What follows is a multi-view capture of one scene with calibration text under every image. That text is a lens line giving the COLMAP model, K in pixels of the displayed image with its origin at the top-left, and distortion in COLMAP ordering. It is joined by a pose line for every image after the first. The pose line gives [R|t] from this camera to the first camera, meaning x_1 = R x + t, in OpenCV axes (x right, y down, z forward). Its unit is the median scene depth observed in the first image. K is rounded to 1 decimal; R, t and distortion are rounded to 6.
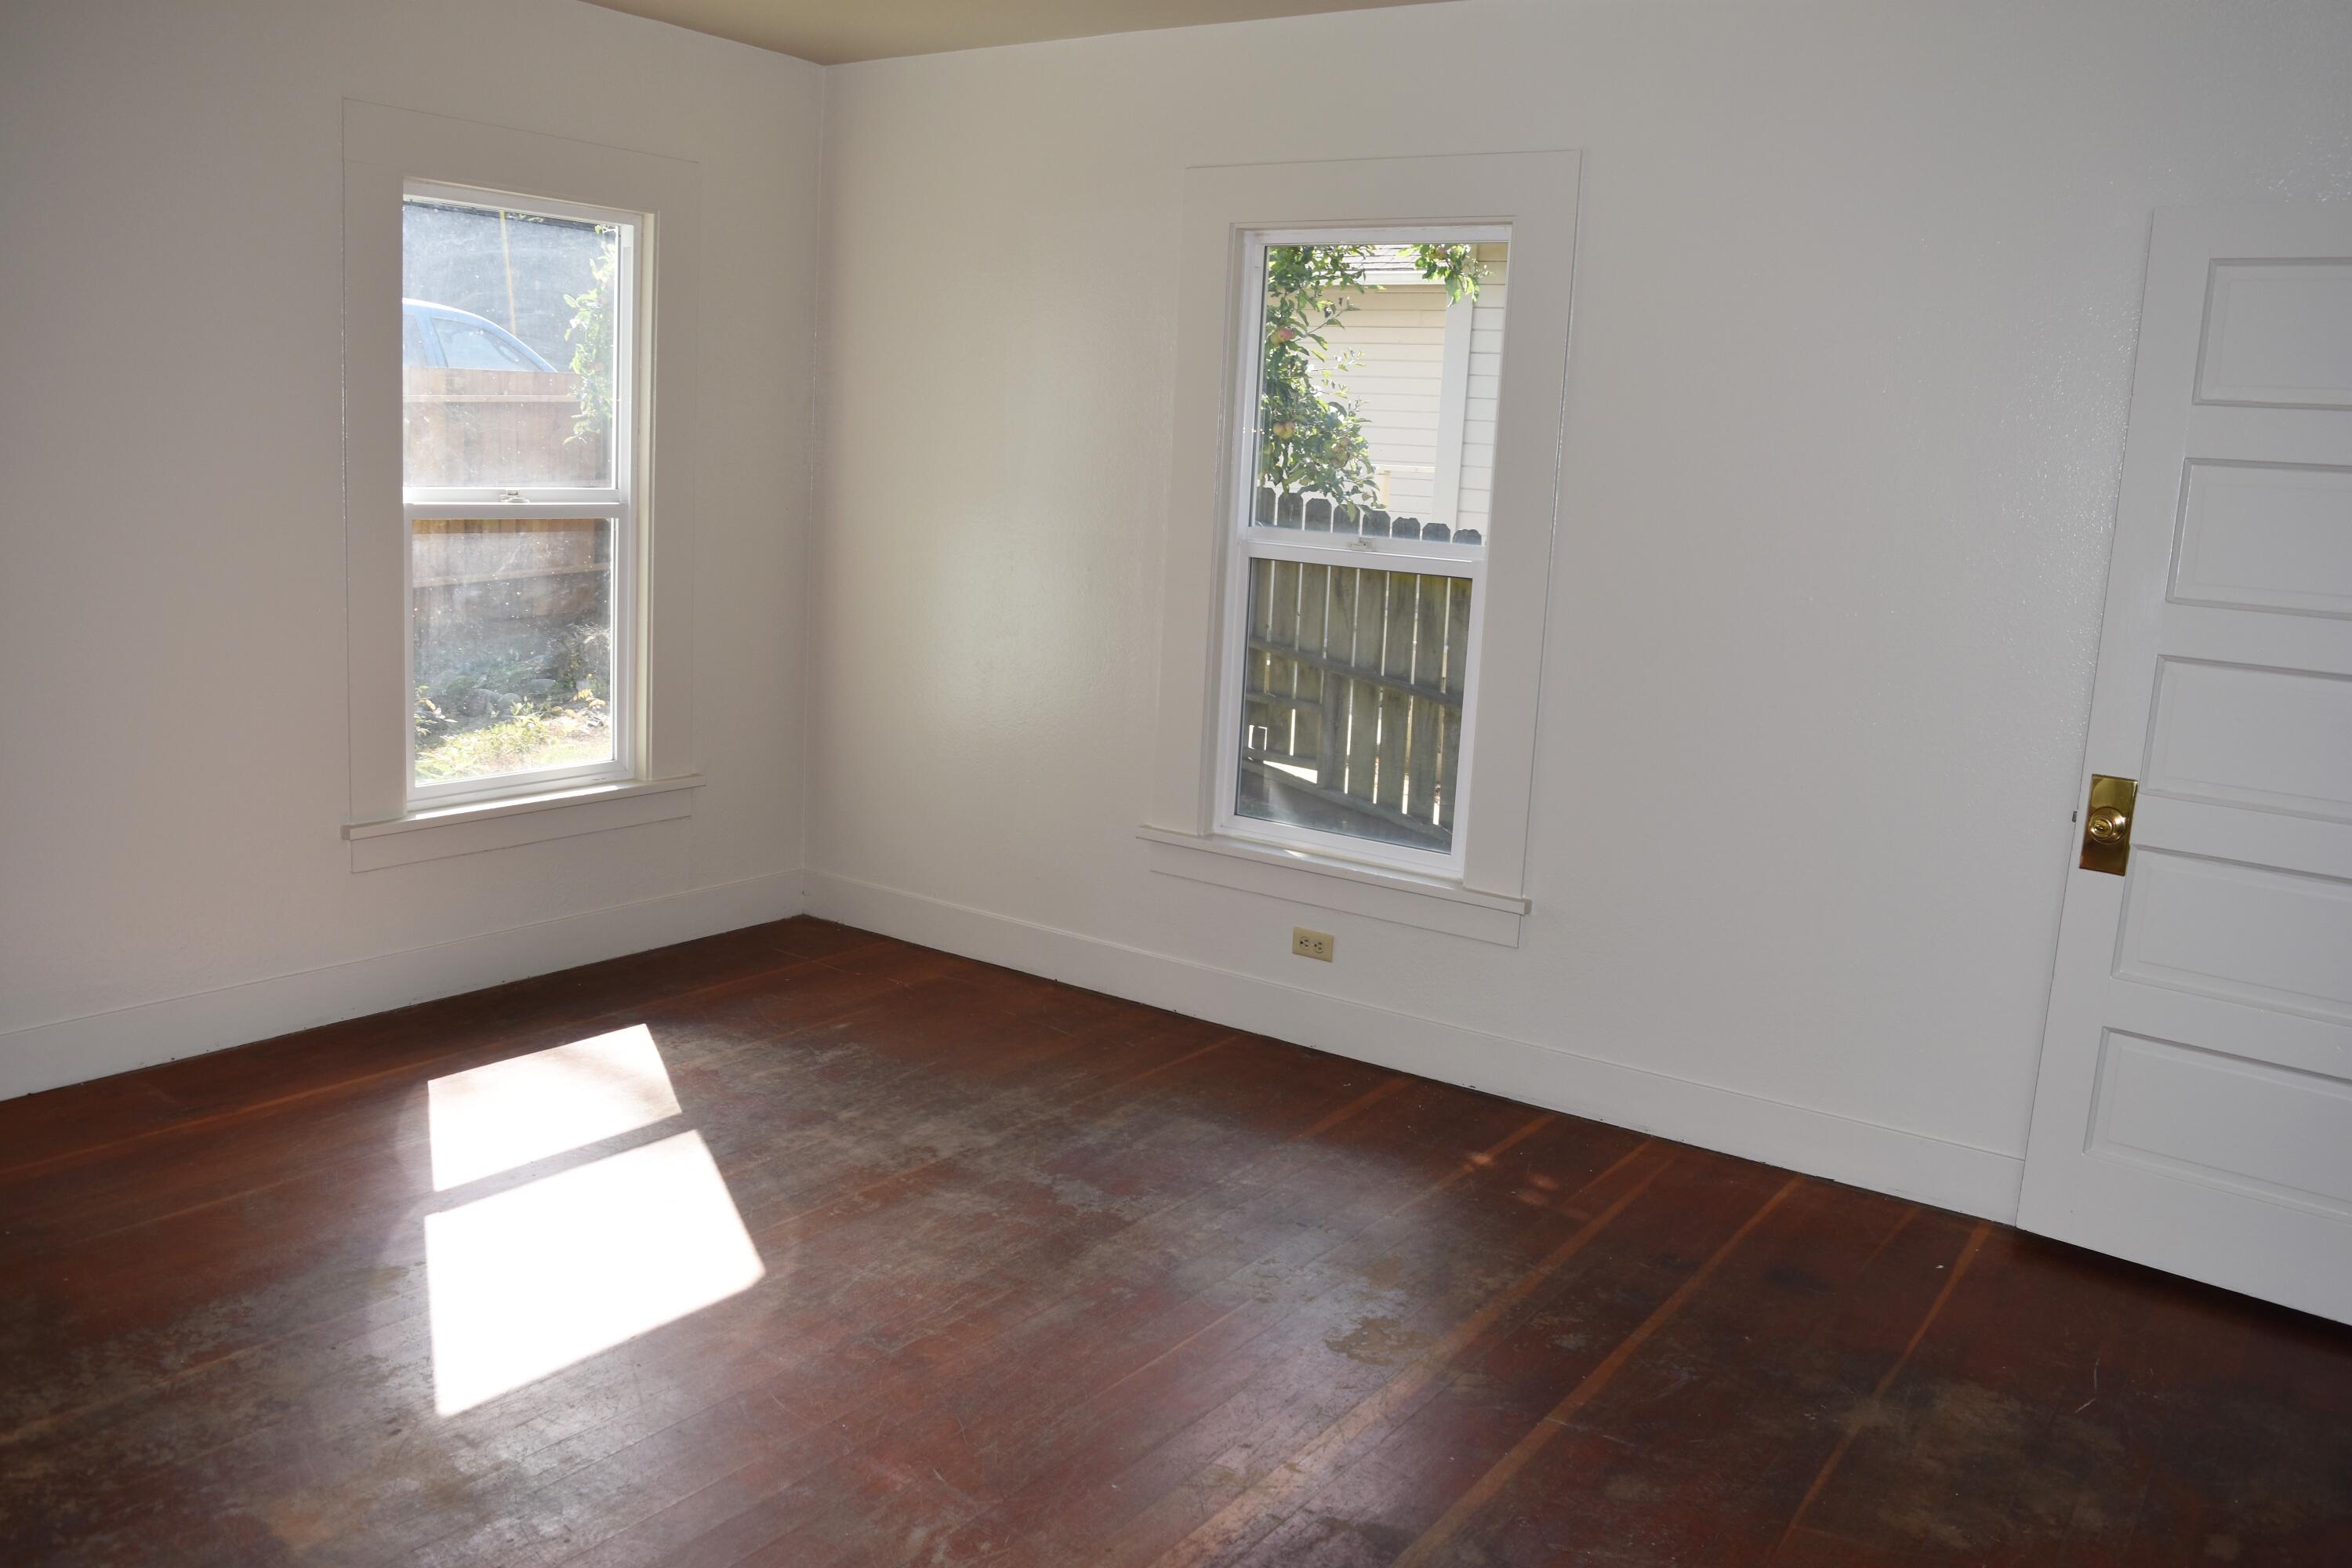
lens RADIAL K [[1899.9, 0, 1178.1], [0, 1899.9, 746.8], [0, 0, 1]] dist [-0.002434, -0.001508]
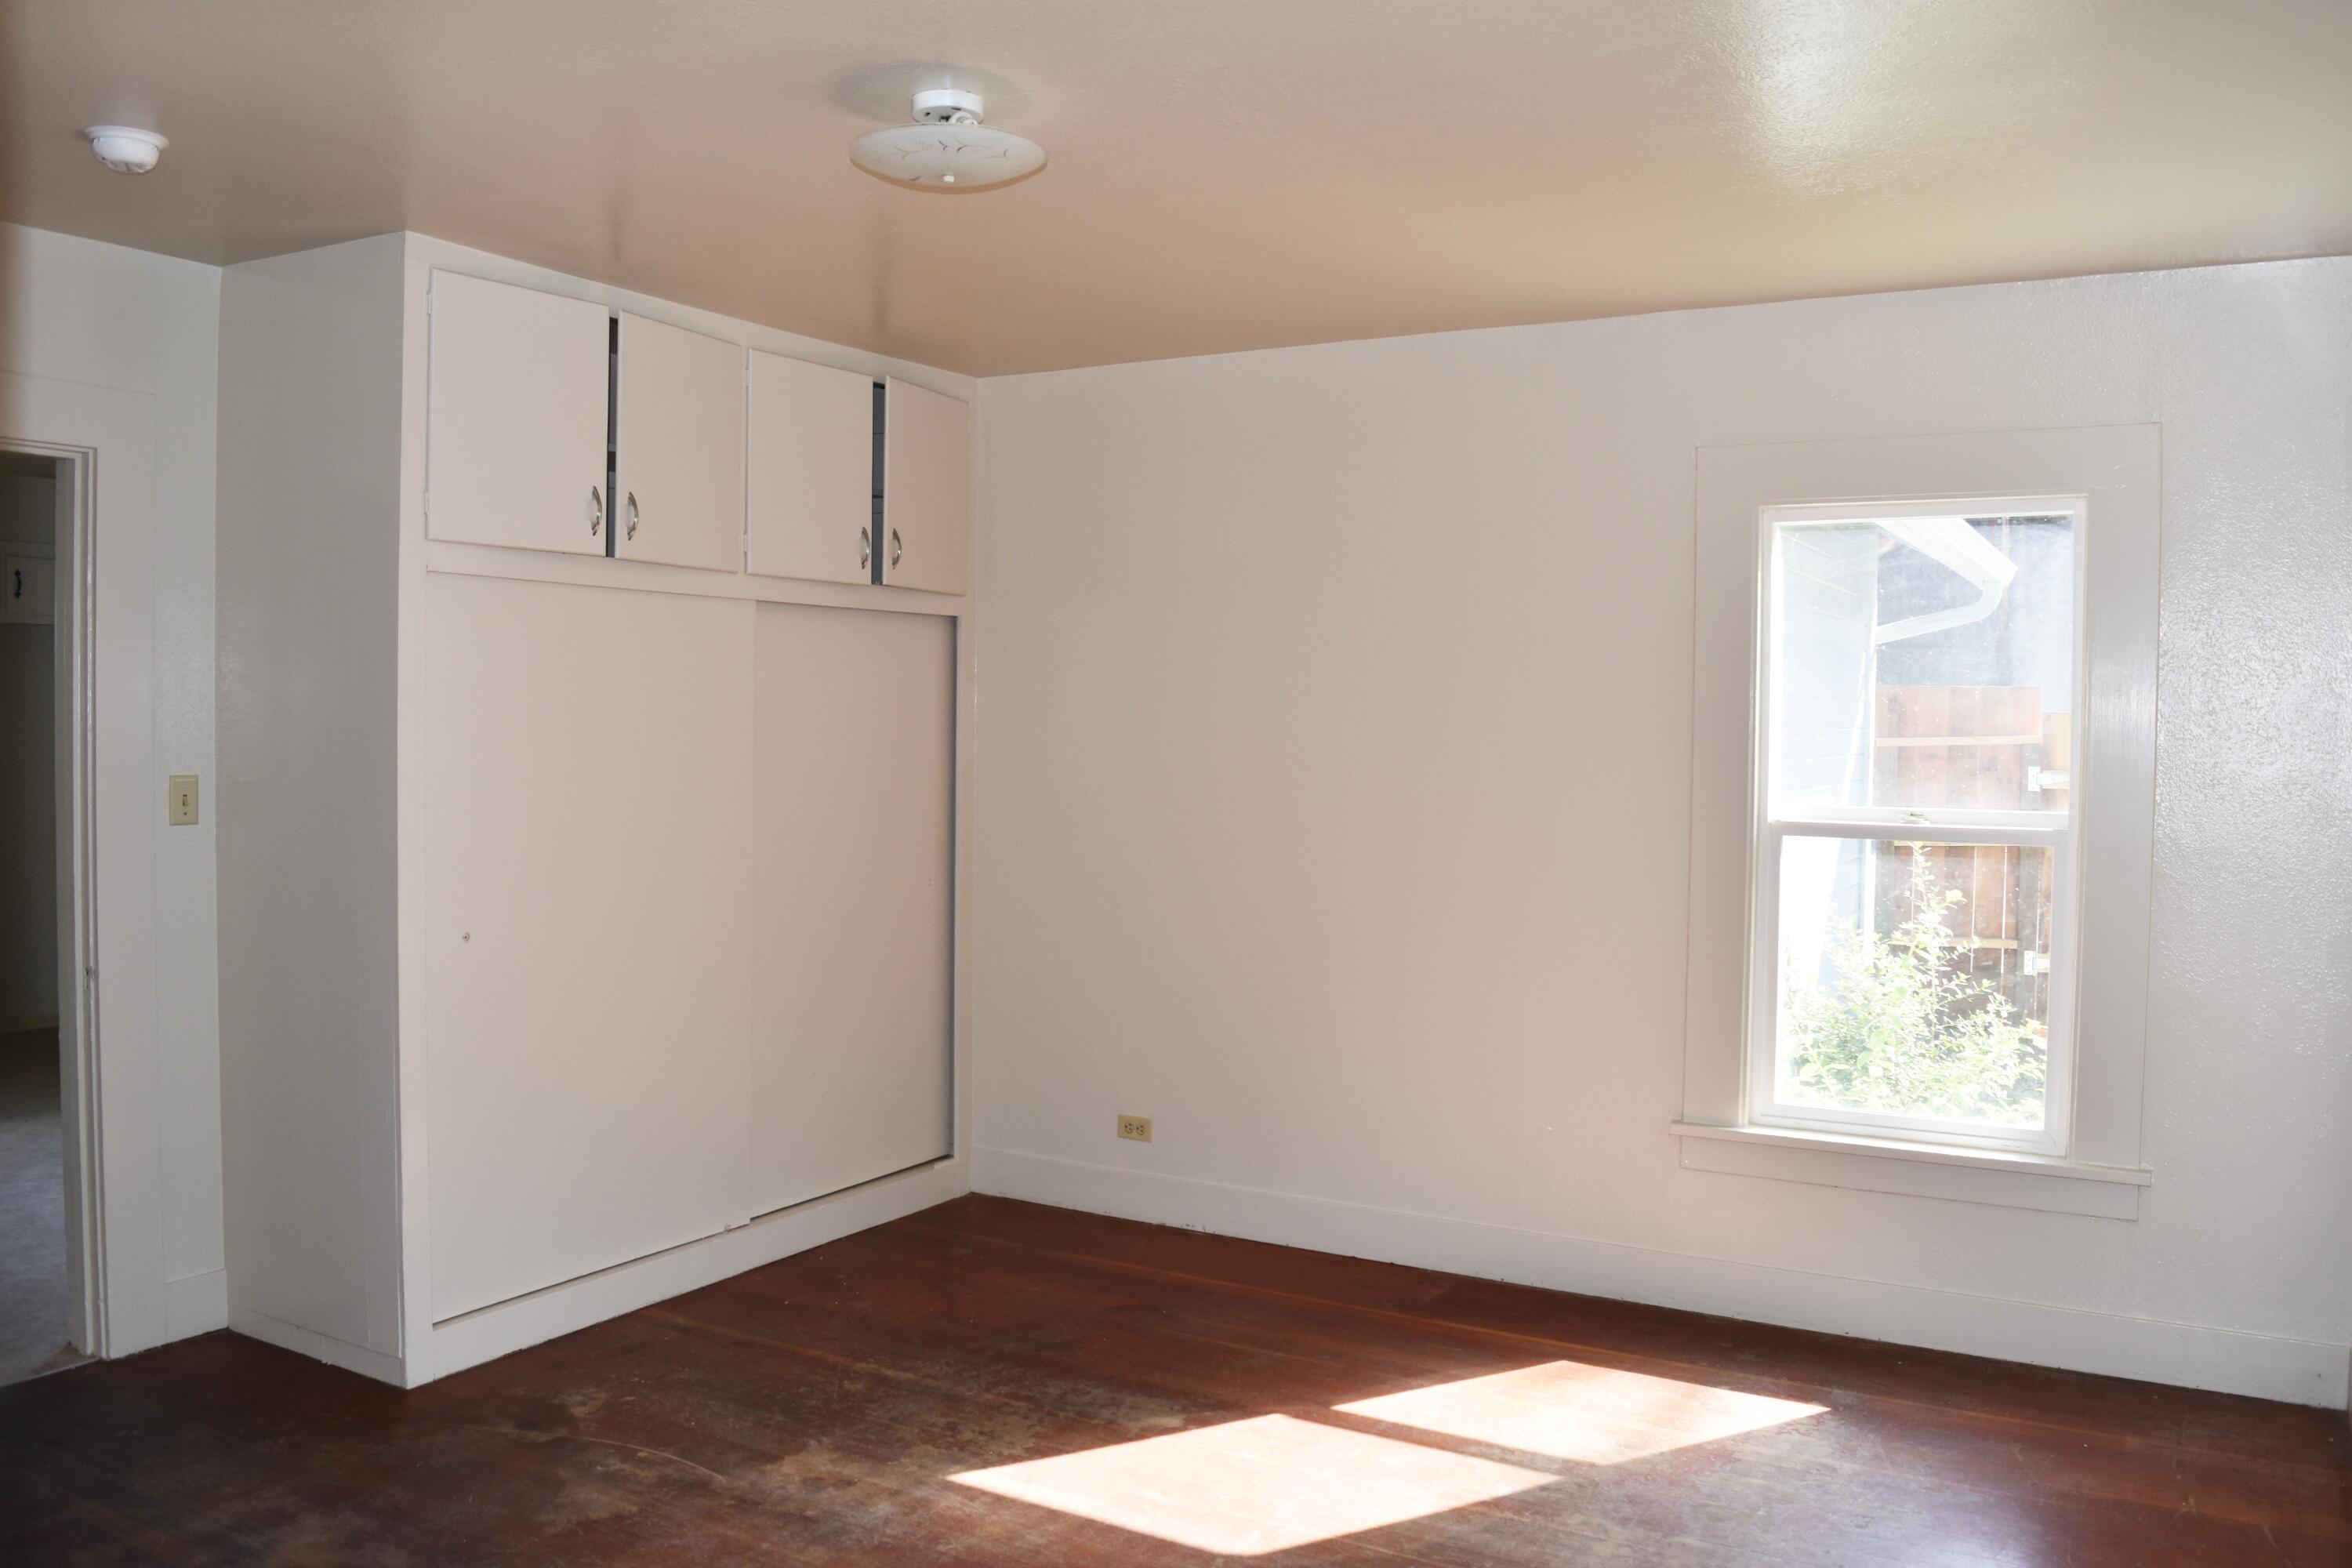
lens RADIAL K [[1855.3, 0, 1176.0], [0, 1855.3, 784.0], [0, 0, 1]] dist [-0.081066, -0.000436]
pose [[0.090244, -0.022196, -0.995672, 0.555356], [-0.167956, 0.985093, -0.037183, -0.057617], [0.981655, 0.170585, 0.085170, 0.615785]]
